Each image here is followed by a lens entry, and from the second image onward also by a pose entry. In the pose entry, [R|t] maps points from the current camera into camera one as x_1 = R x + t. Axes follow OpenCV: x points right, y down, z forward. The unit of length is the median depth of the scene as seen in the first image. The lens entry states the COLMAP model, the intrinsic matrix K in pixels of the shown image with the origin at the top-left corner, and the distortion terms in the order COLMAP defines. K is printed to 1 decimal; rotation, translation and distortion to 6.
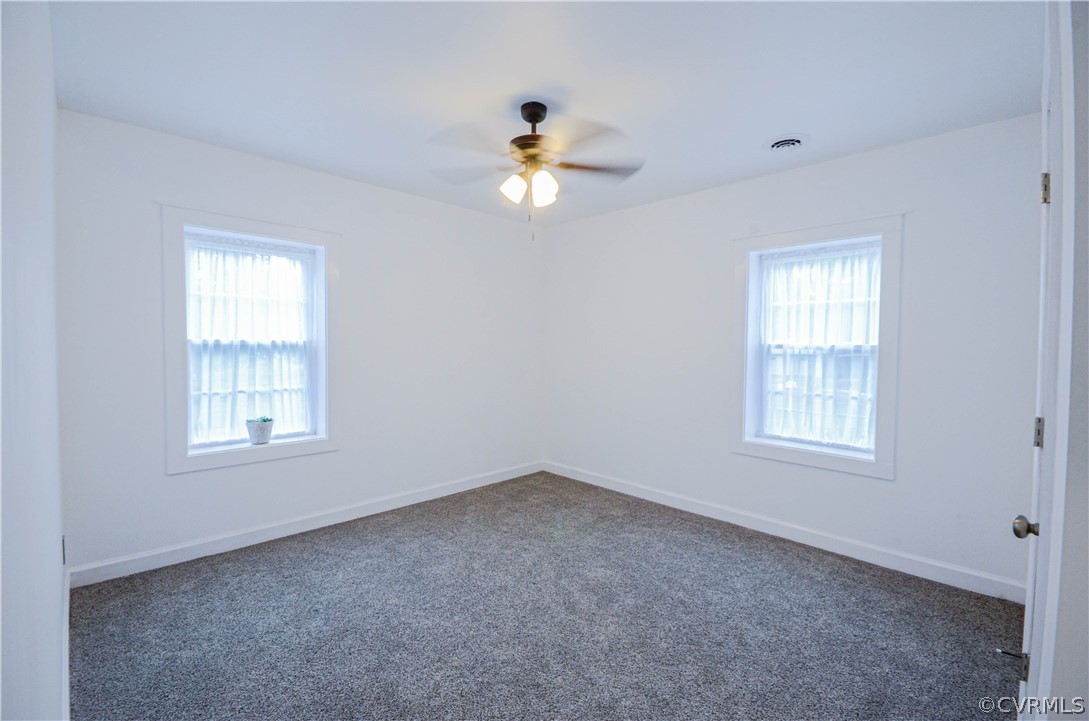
lens RADIAL K [[474.6, 0, 538.6], [0, 474.6, 358.4], [0, 0, 1]] dist [-0.004516, -0.002729]
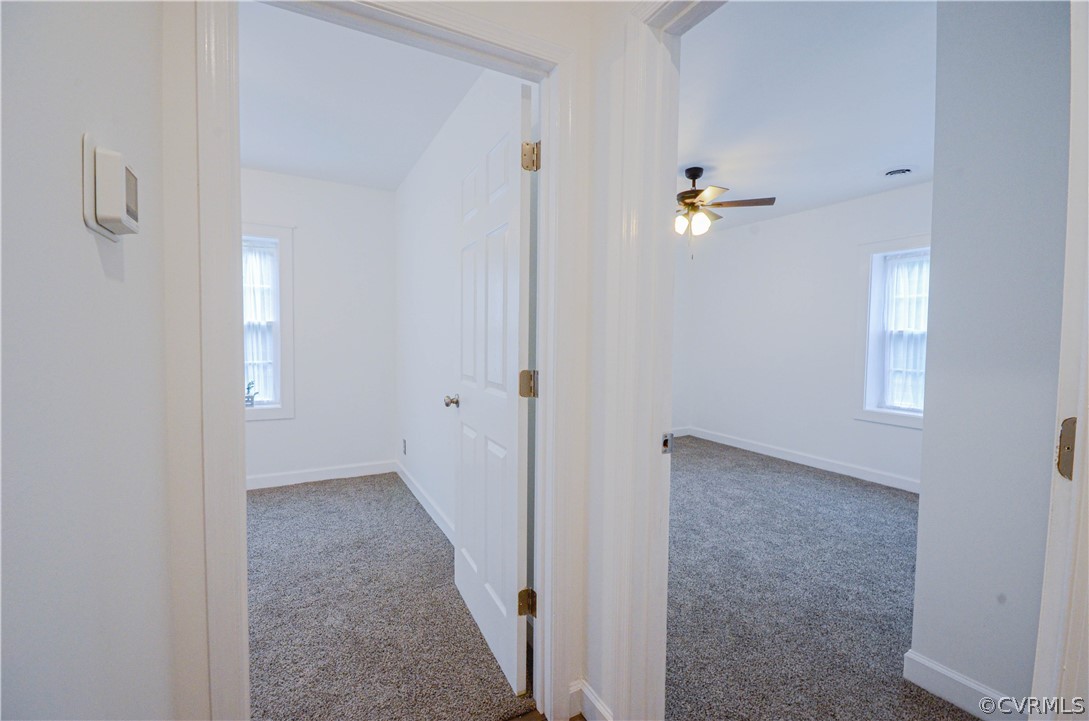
lens RADIAL K [[474.6, 0, 540.9], [0, 474.6, 363.2], [0, 0, 1]] dist [-0.004516, -0.002729]
pose [[0.962320, 0.015606, -0.271473, -0.050363], [-0.010169, 0.999719, 0.021421, 0.044463], [0.271731, -0.017853, 0.962208, -0.486117]]
